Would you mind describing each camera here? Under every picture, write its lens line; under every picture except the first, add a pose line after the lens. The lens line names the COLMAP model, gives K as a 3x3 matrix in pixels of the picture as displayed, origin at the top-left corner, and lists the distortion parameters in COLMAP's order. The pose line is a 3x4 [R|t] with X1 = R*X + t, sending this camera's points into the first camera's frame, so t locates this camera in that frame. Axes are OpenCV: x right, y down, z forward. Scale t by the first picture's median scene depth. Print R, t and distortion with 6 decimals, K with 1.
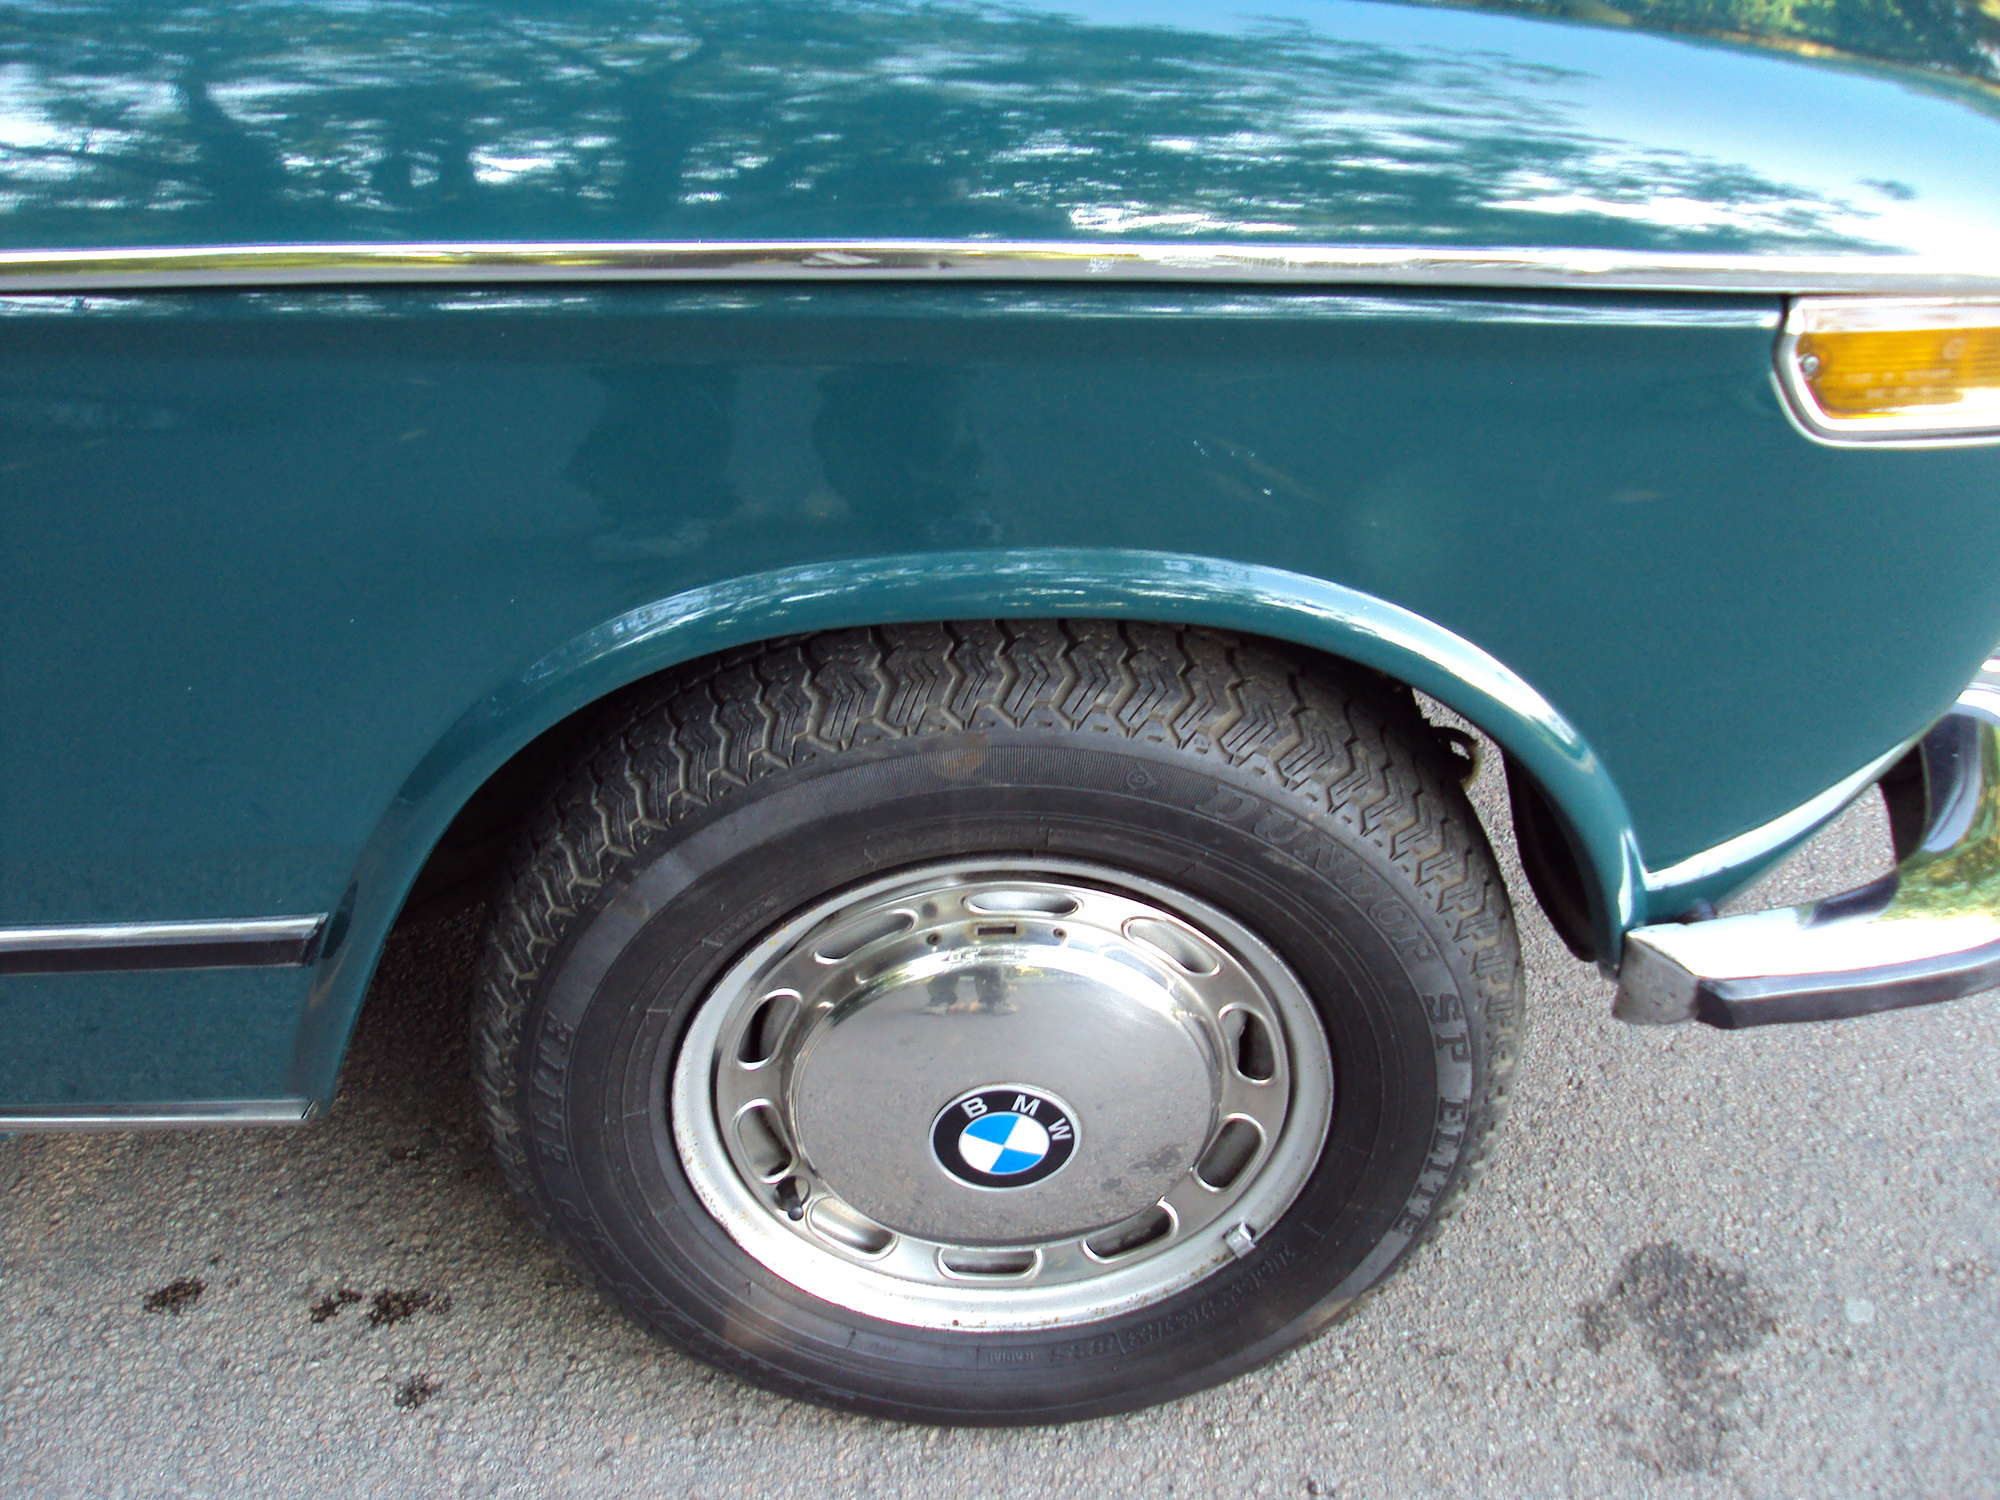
lens RADIAL K [[1925.6, 0, 999.0], [0, 1925.6, 745.1], [0, 0, 1]] dist [-0.074864, 0.000000]
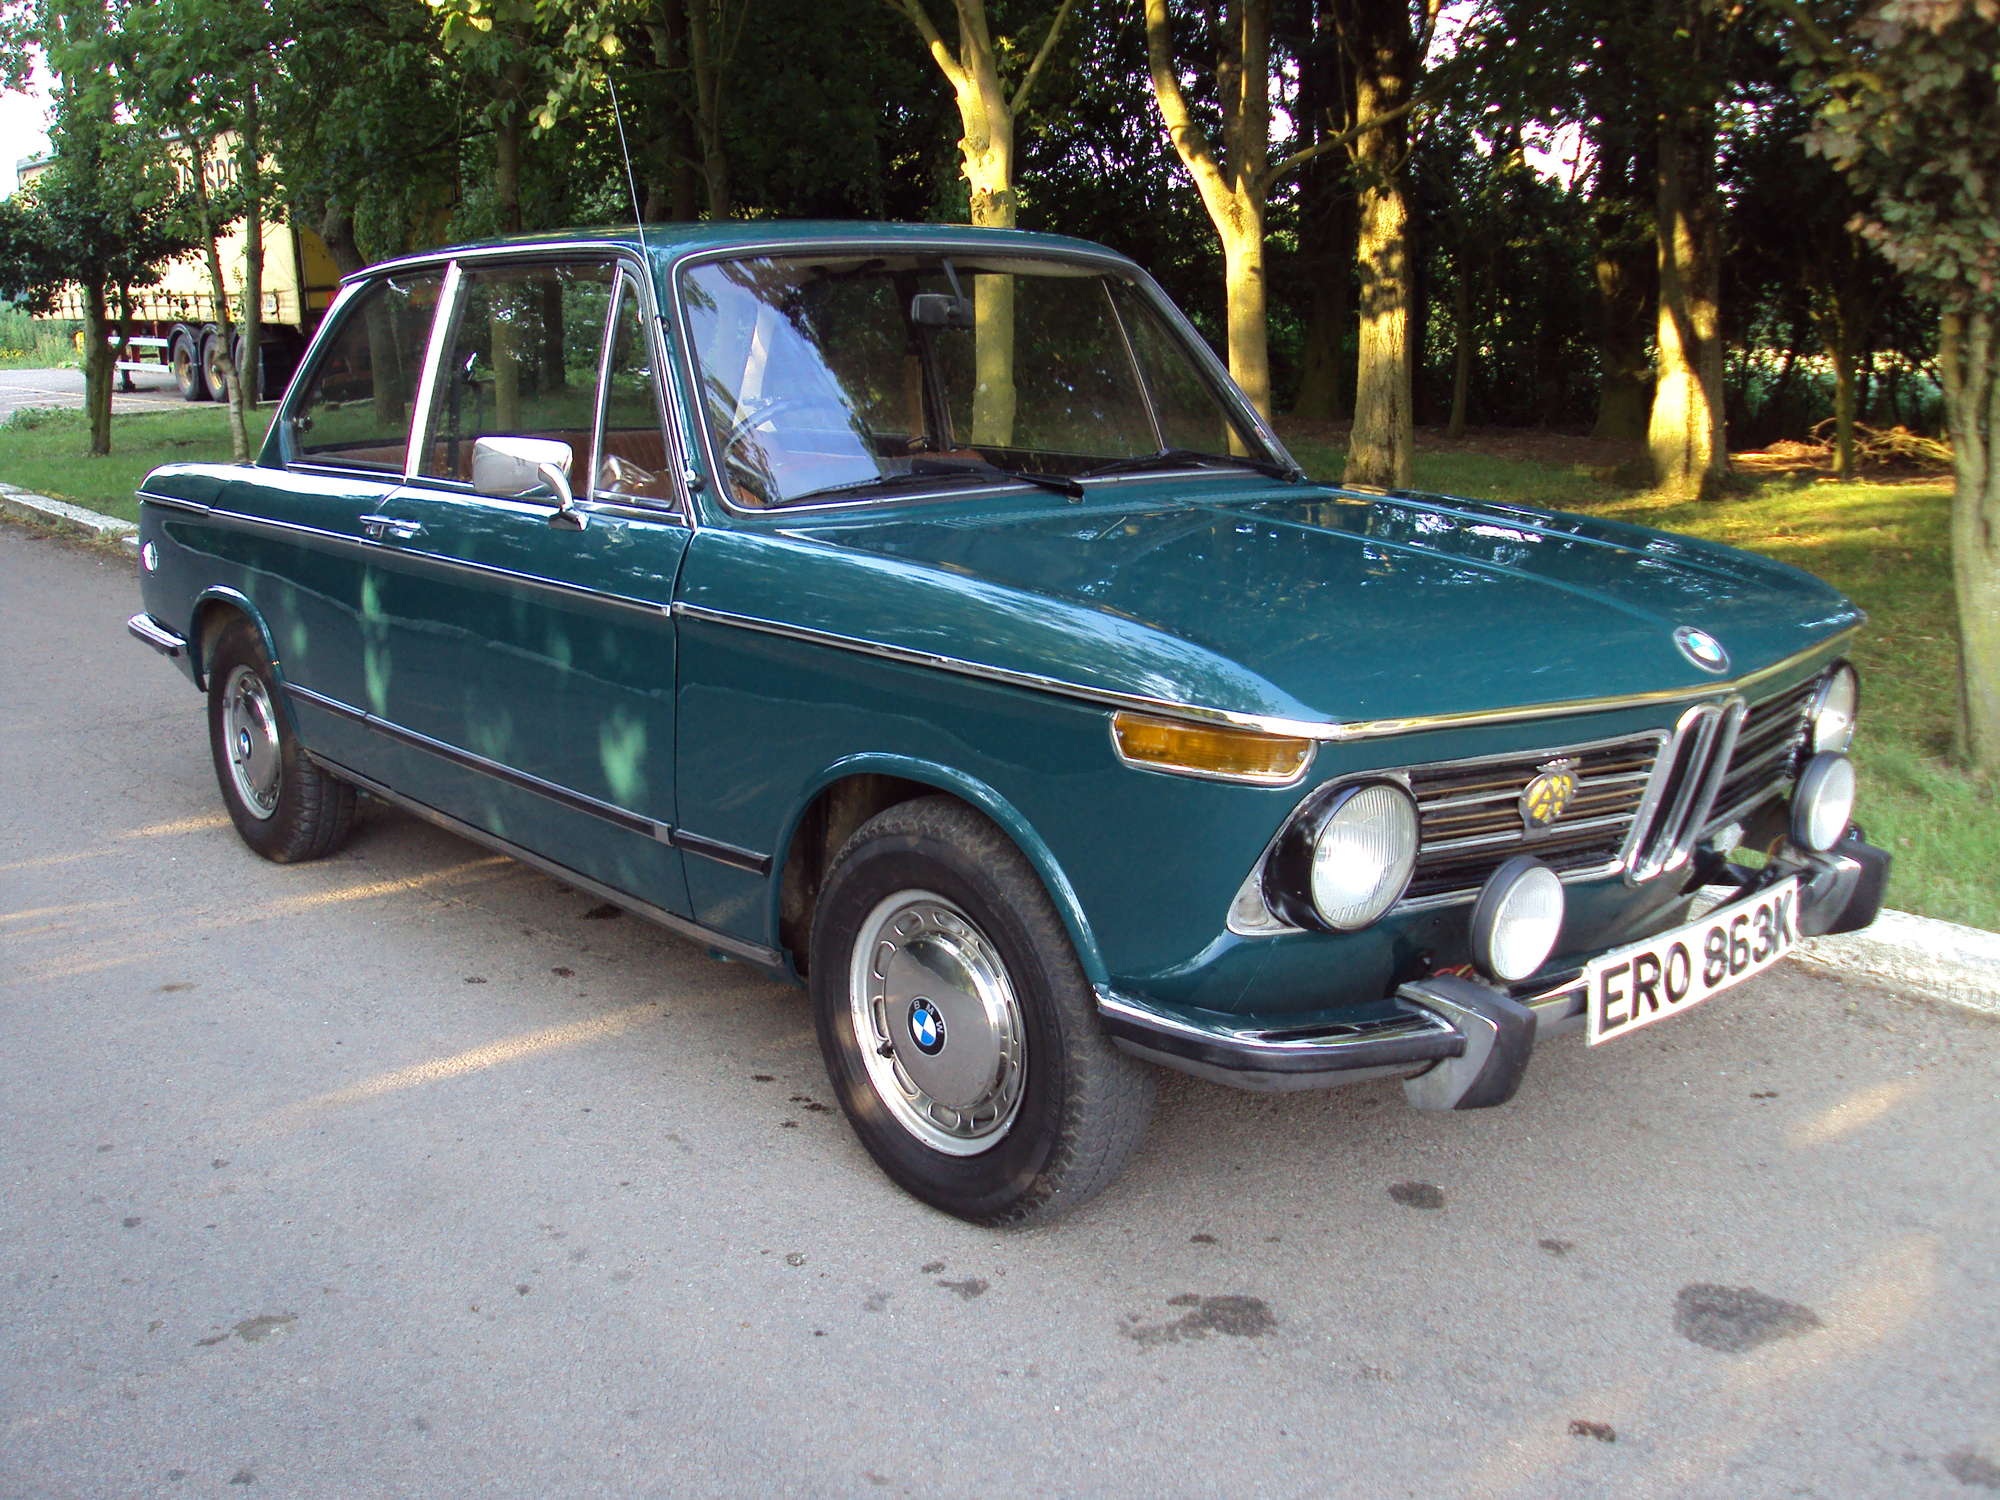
lens RADIAL K [[1925.6, 0, 1000.9], [0, 1925.6, 752.8], [0, 0, 1]] dist [-0.074864, 0.000000]
pose [[0.641252, 0.148994, -0.752726, 1.732905], [-0.423950, 0.886442, -0.185704, 0.290728], [0.639579, 0.438202, 0.631599, -0.592433]]
